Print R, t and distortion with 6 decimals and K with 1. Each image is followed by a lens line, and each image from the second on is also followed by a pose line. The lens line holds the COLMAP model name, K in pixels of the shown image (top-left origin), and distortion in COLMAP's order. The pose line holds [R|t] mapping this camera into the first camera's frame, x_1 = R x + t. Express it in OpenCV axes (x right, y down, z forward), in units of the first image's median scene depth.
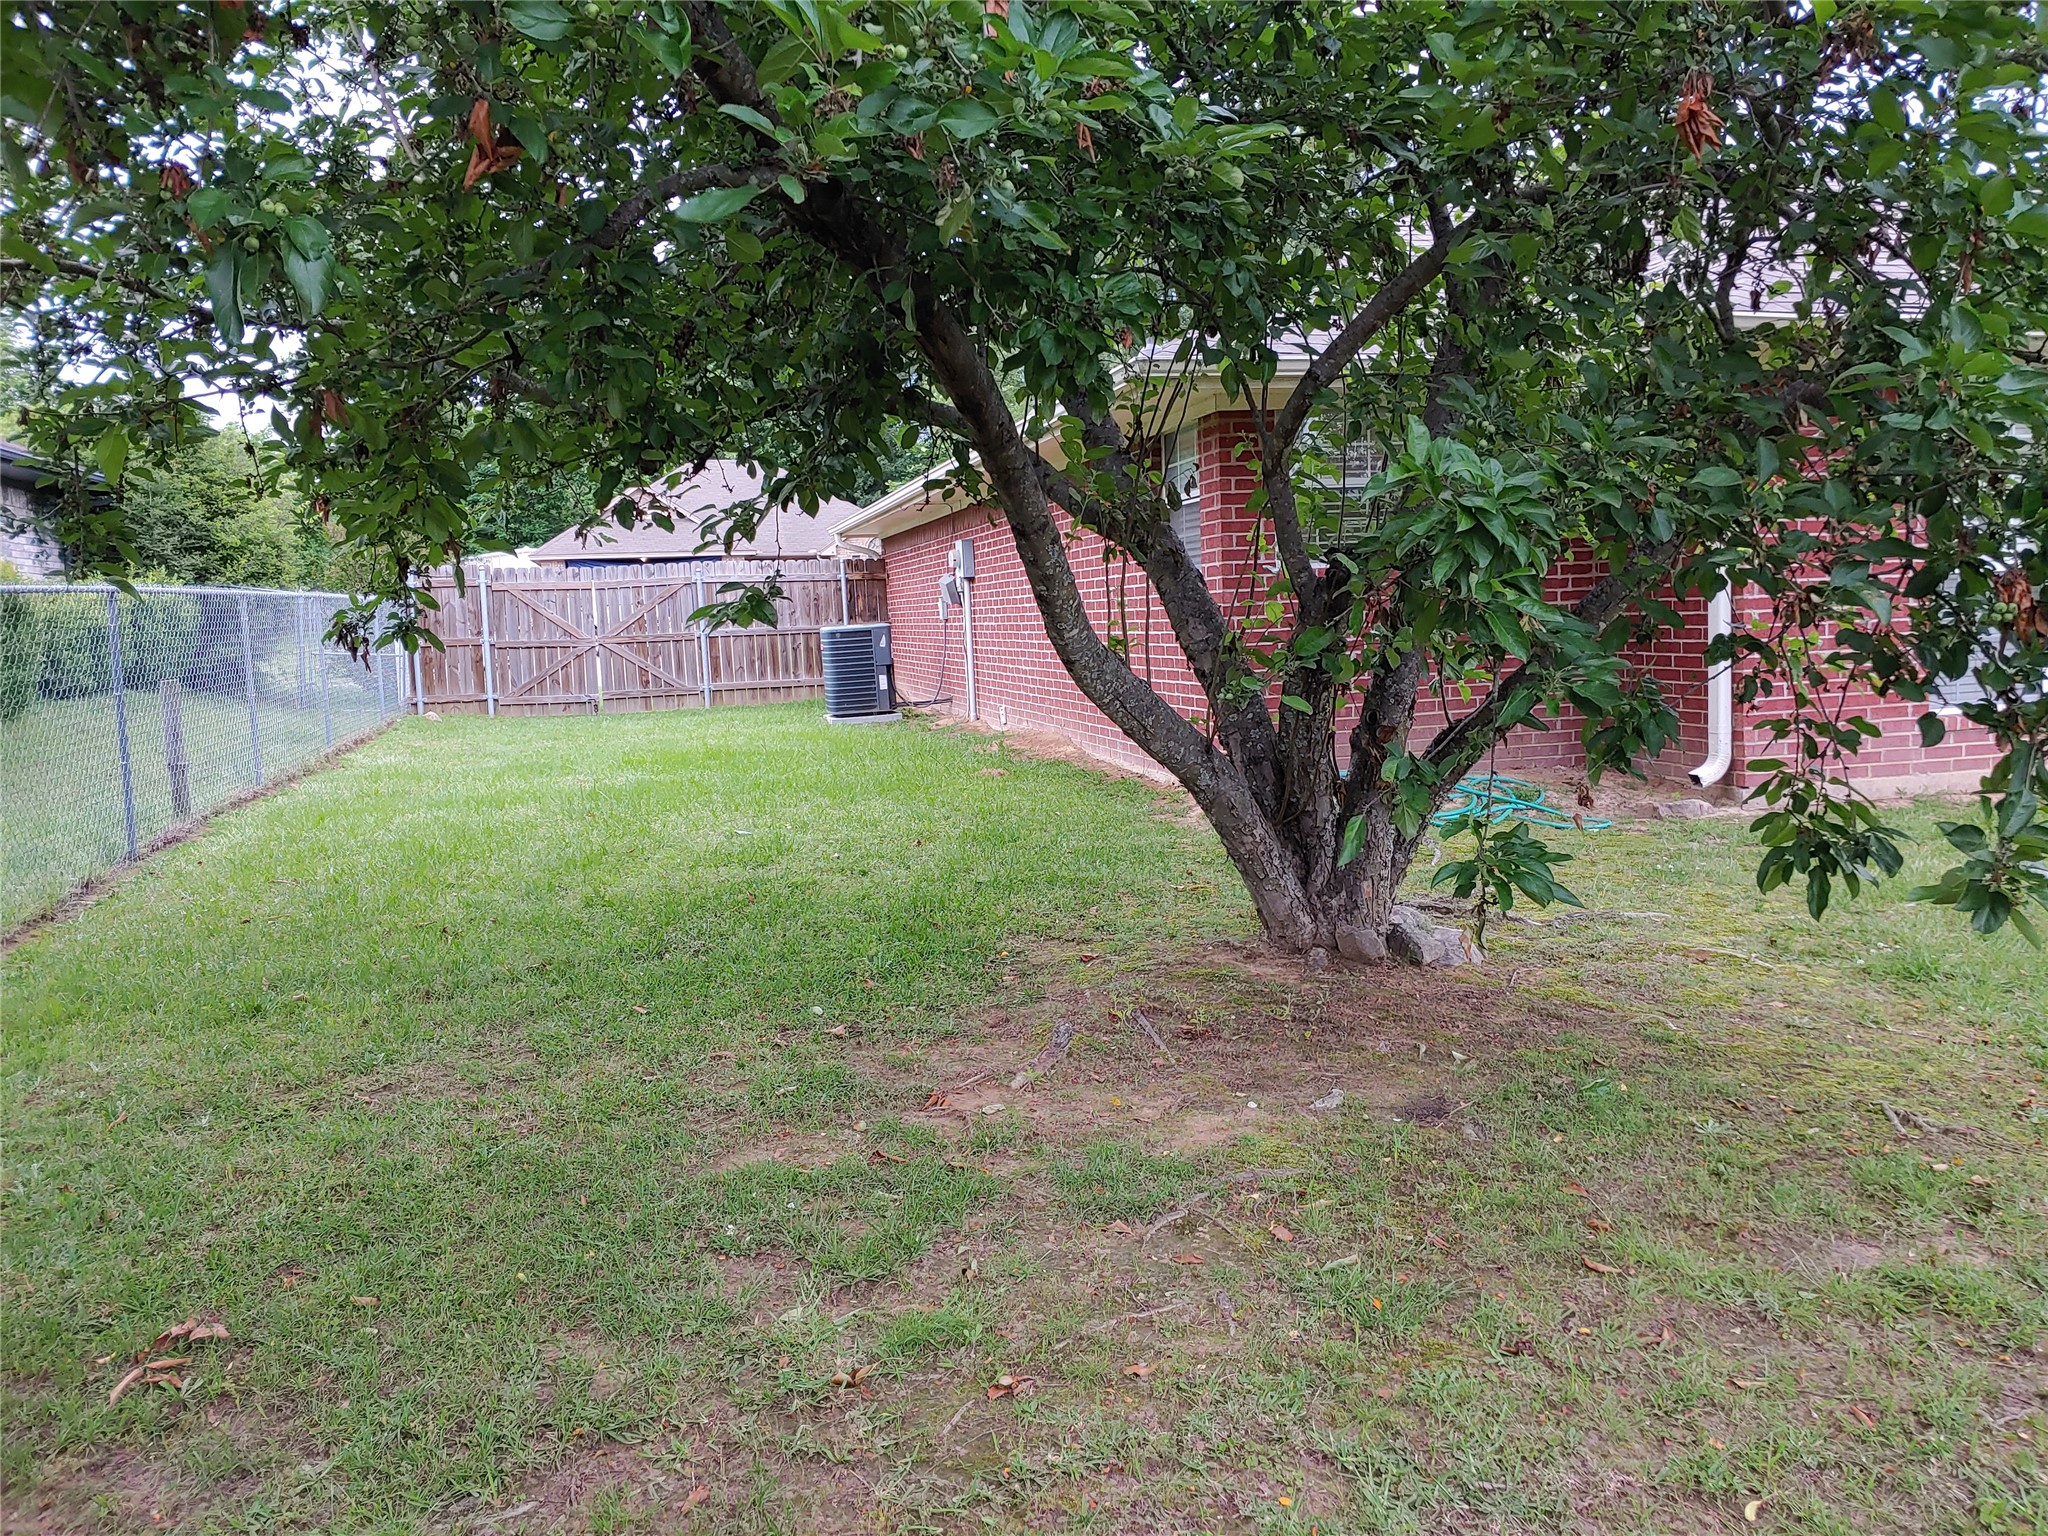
lens RADIAL K [[1550.8, 0, 1024.0], [0, 1550.8, 768.0], [0, 0, 1]] dist [0.000015, -0.001138]
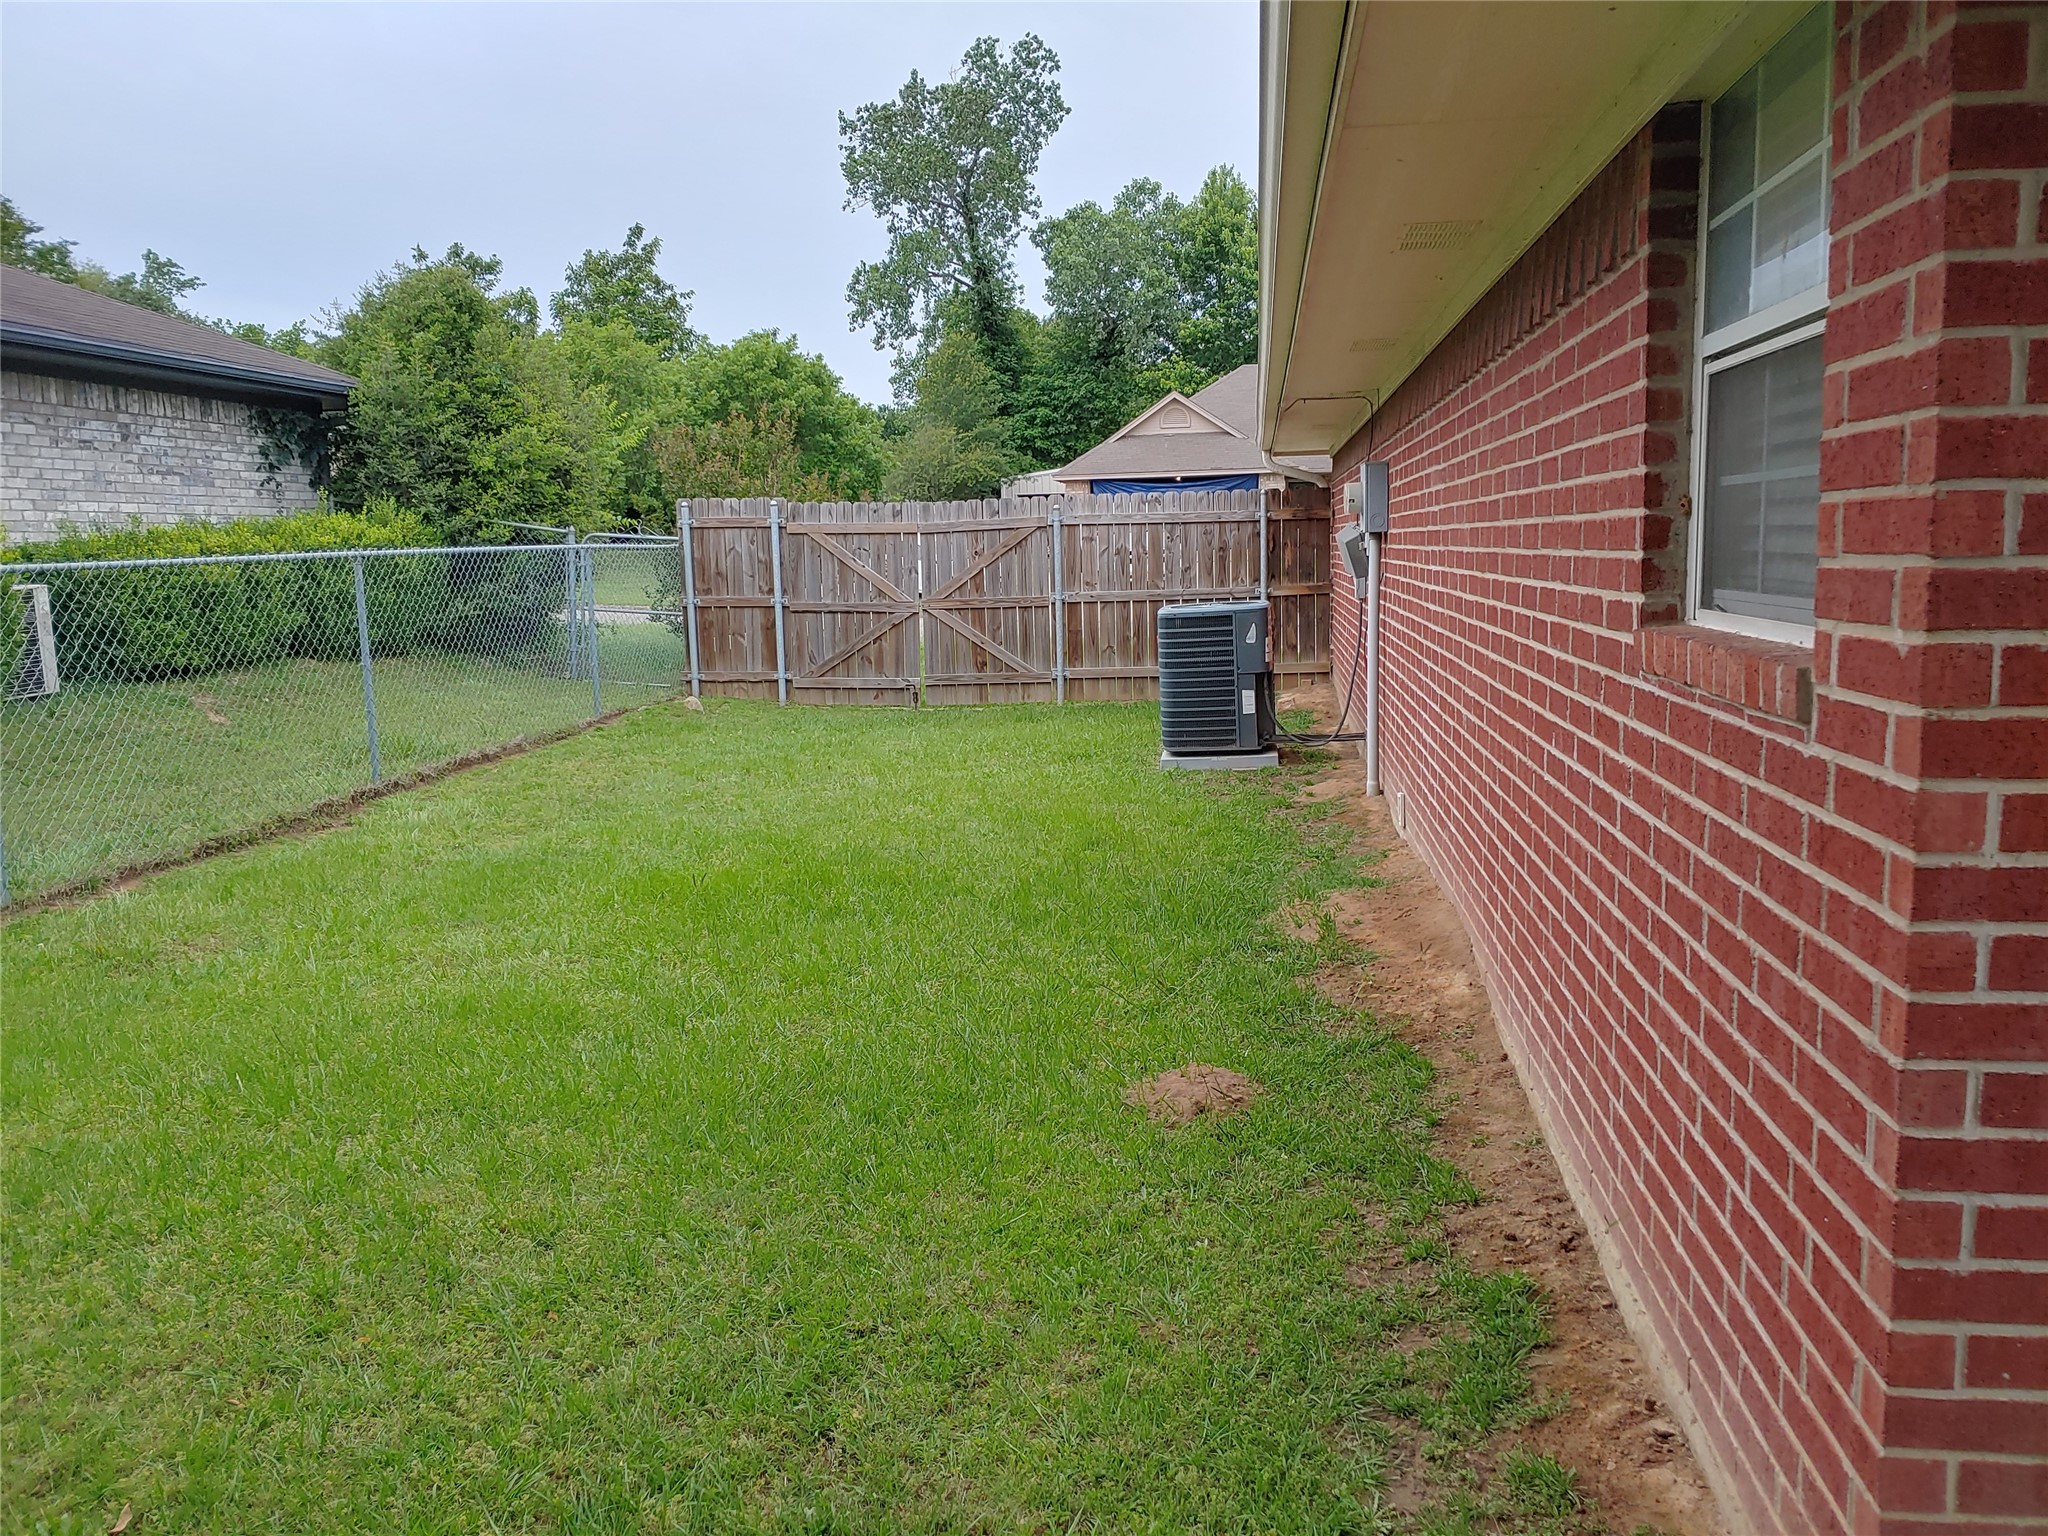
lens RADIAL K [[1620.4, 0, 1024.0], [0, 1620.4, 768.0], [0, 0, 1]] dist [0.115558, -0.000993]
pose [[0.935185, 0.058517, -0.349291, 0.039873], [-0.042977, 0.997718, 0.052082, -0.047986], [0.351542, -0.033695, 0.935566, 0.309302]]
